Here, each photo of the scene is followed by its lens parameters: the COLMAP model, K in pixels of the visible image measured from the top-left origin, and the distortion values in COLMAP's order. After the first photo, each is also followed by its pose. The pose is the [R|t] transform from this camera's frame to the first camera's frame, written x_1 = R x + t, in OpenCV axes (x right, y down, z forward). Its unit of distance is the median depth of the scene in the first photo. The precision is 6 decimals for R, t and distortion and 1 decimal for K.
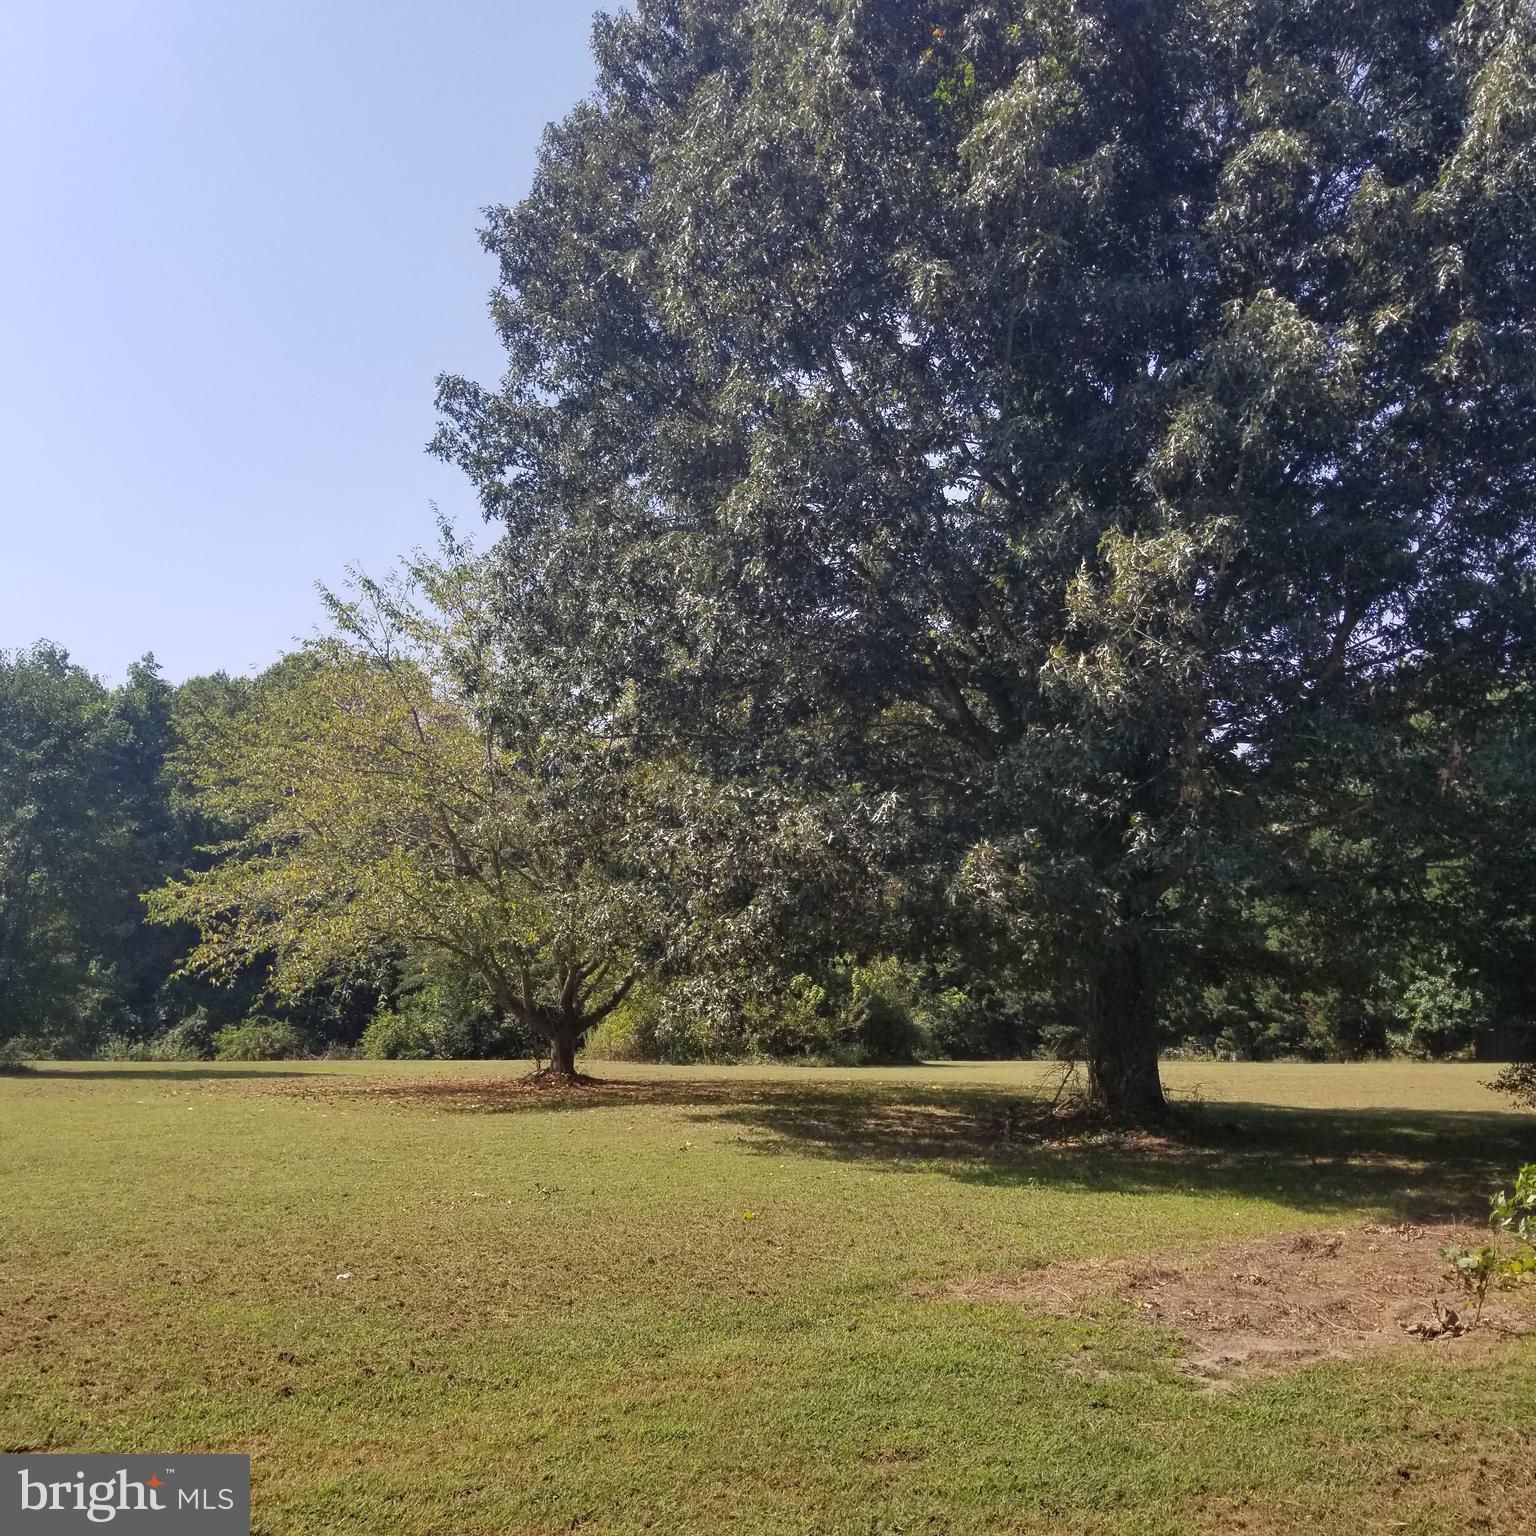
lens RADIAL K [[1558.5, 0, 767.8], [0, 1558.5, 786.5], [0, 0, 1]] dist [0.051843, -0.111725]
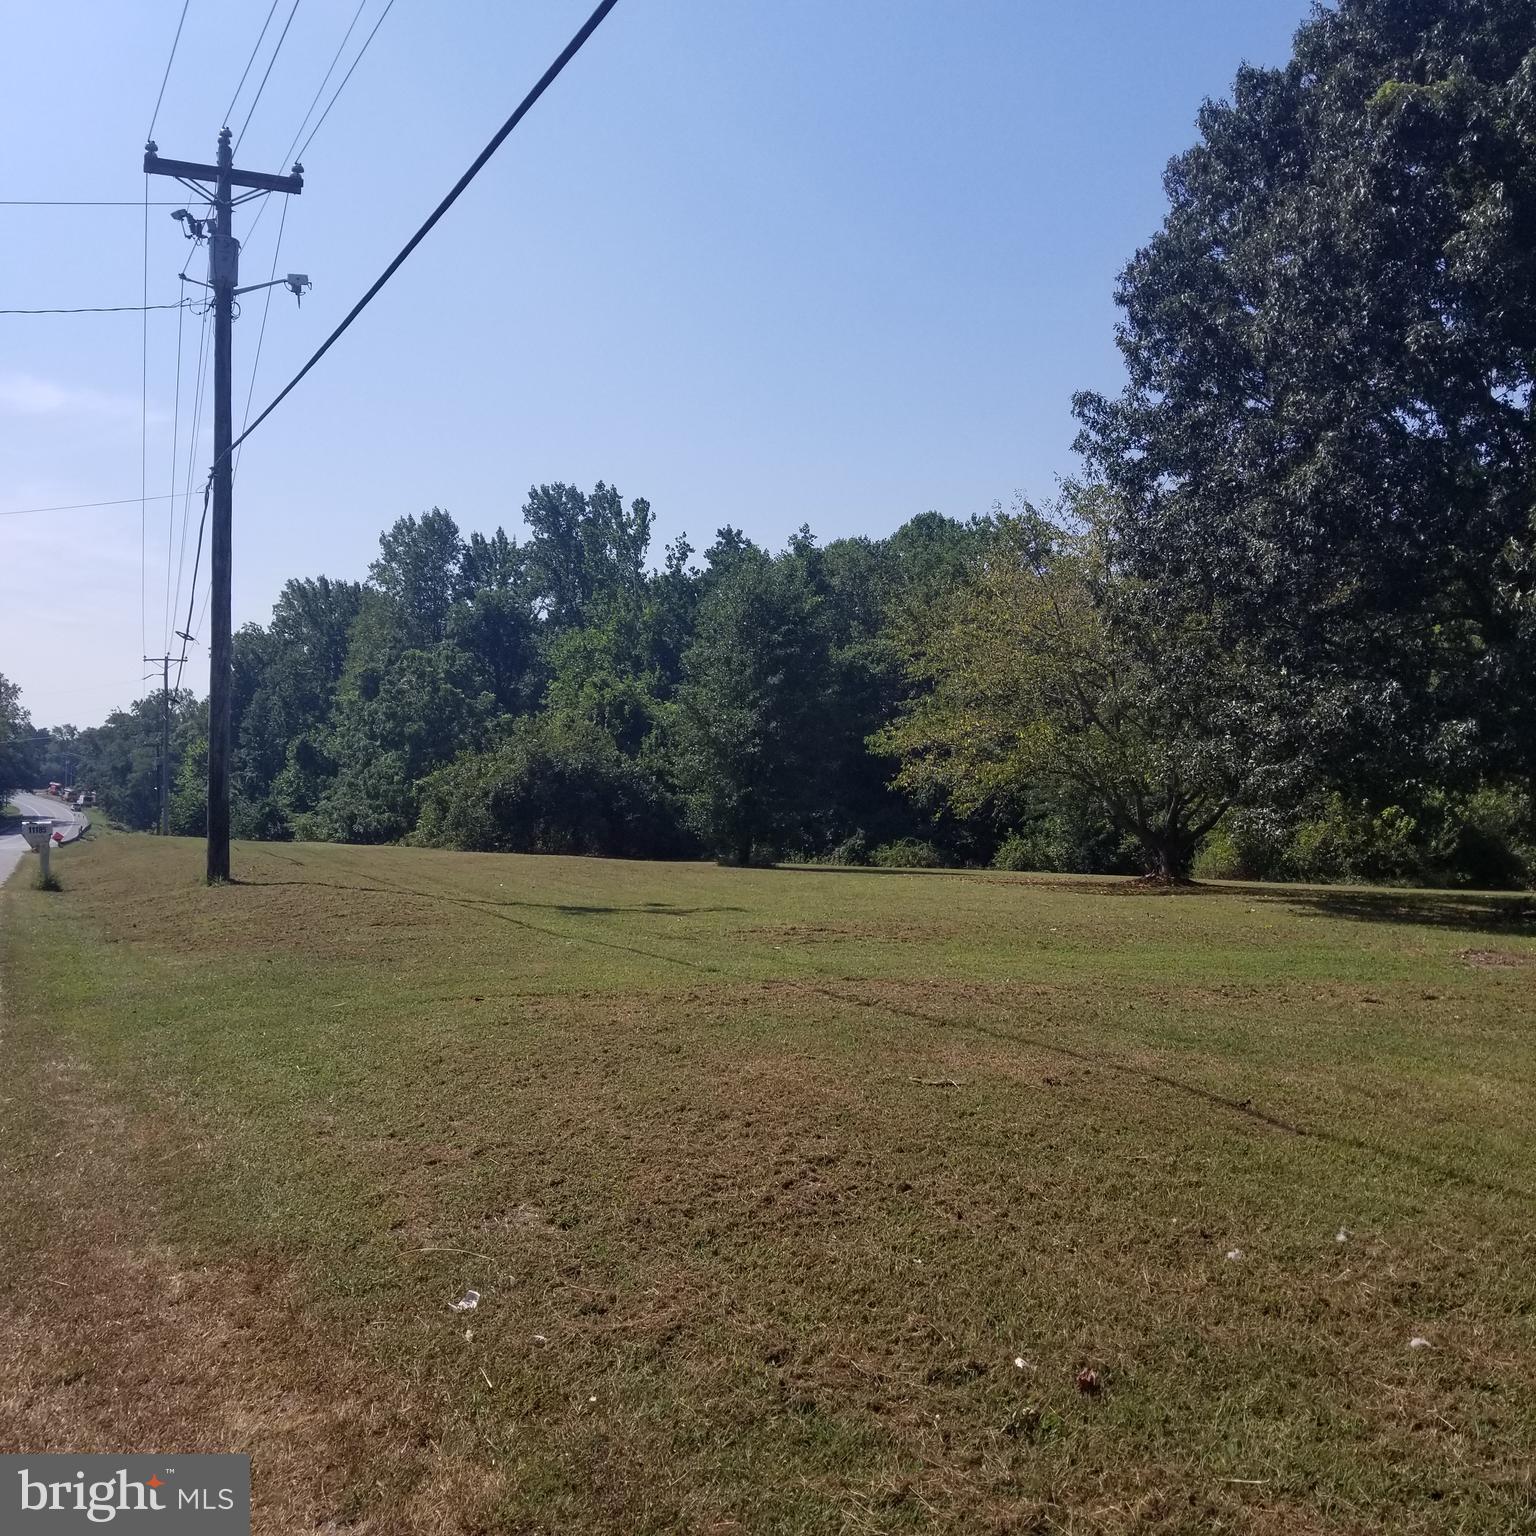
lens RADIAL K [[1601.1, 0, 766.8], [0, 1601.1, 807.4], [0, 0, 1]] dist [0.044708, 0.003669]
pose [[0.929280, 0.012186, -0.369174, 0.034846], [0.031343, 0.993250, 0.111681, -0.023662], [0.368043, -0.115354, 0.922625, -0.253408]]
